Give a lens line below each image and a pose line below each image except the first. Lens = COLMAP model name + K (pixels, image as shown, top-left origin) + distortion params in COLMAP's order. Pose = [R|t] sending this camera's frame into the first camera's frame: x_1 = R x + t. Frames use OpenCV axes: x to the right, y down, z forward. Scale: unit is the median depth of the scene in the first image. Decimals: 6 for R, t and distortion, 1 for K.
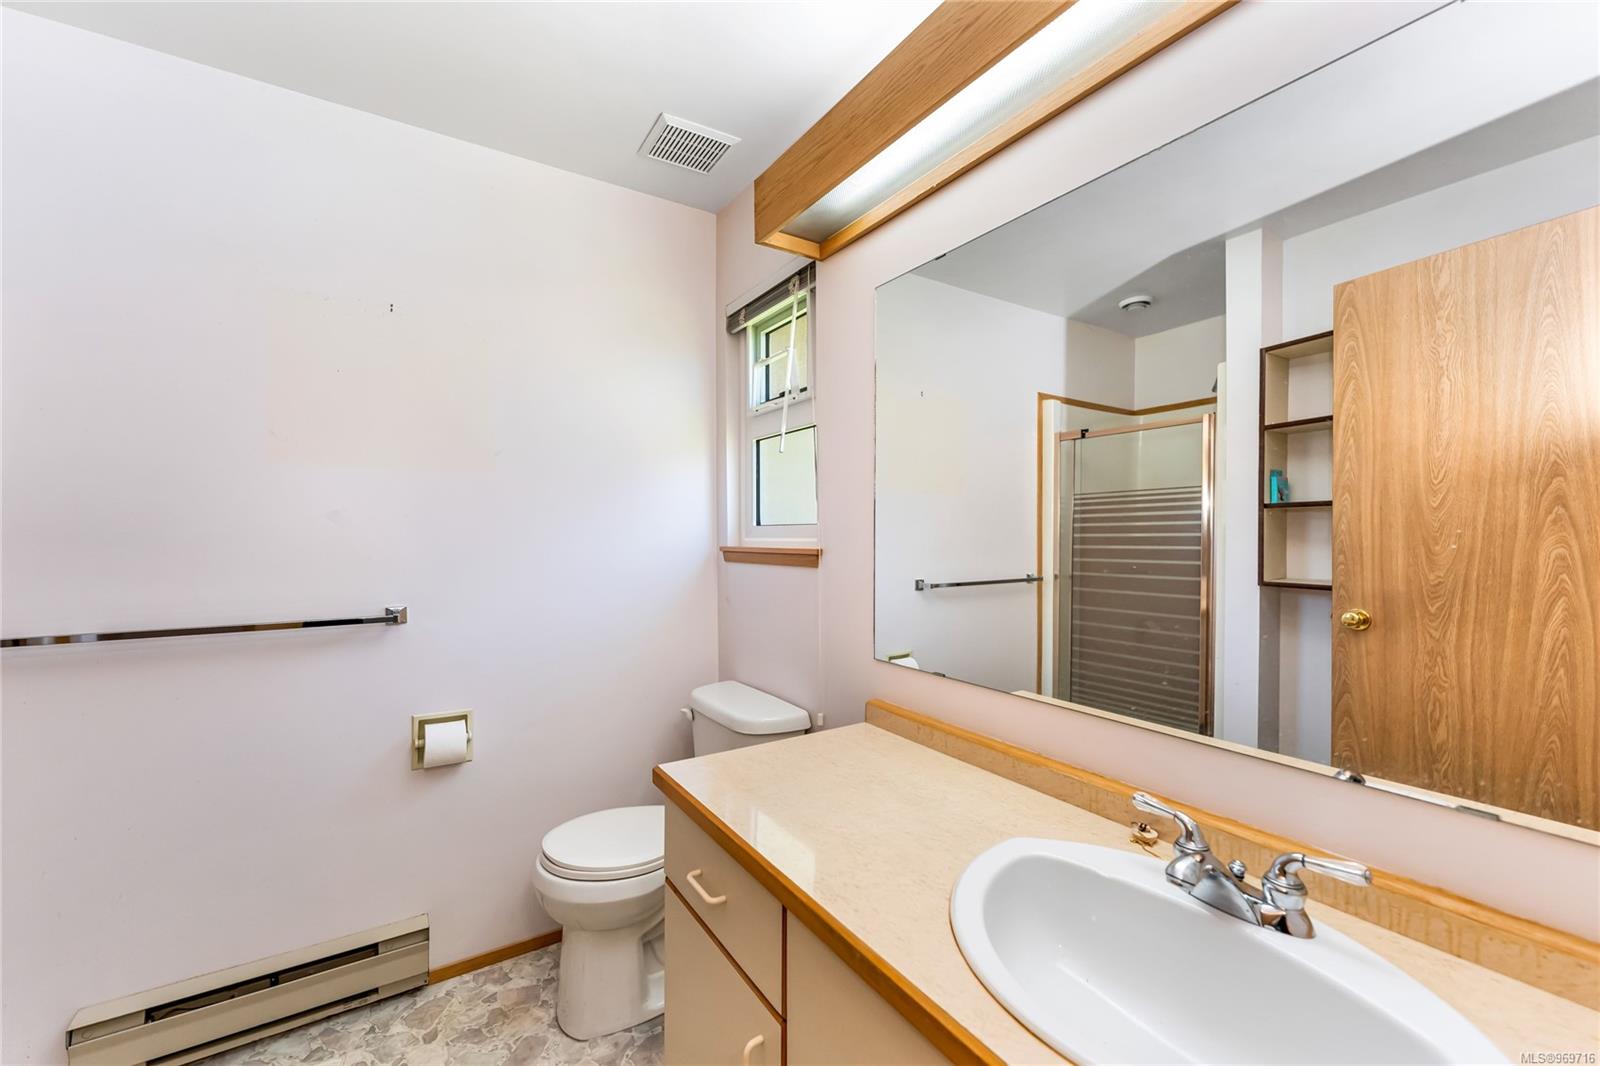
lens RADIAL K [[647.1, 0, 793.4], [0, 647.1, 526.8], [0, 0, 1]] dist [0.000767, 0.000025]
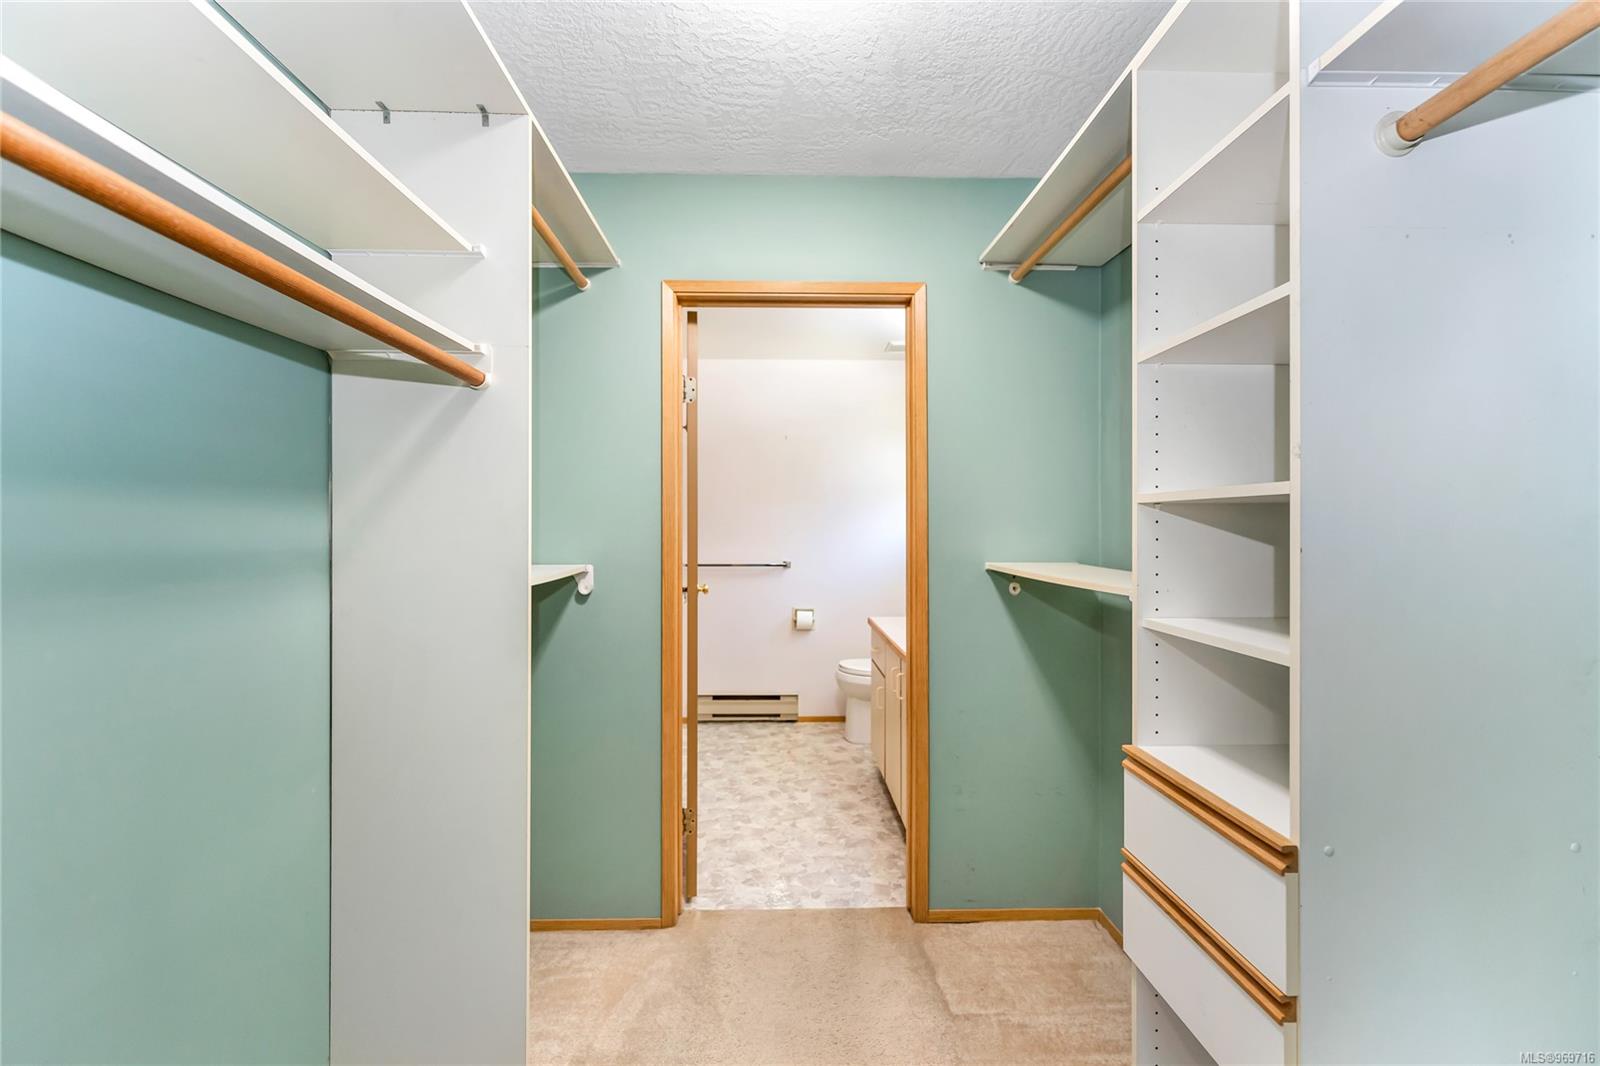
lens RADIAL K [[647.1, 0, 793.4], [0, 647.1, 526.8], [0, 0, 1]] dist [0.000767, 0.000025]
pose [[0.847977, 0.001390, -0.530032, 0.655945], [-0.001028, 0.999999, 0.000978, 0.000367], [0.530032, -0.000284, 0.847977, -0.986174]]
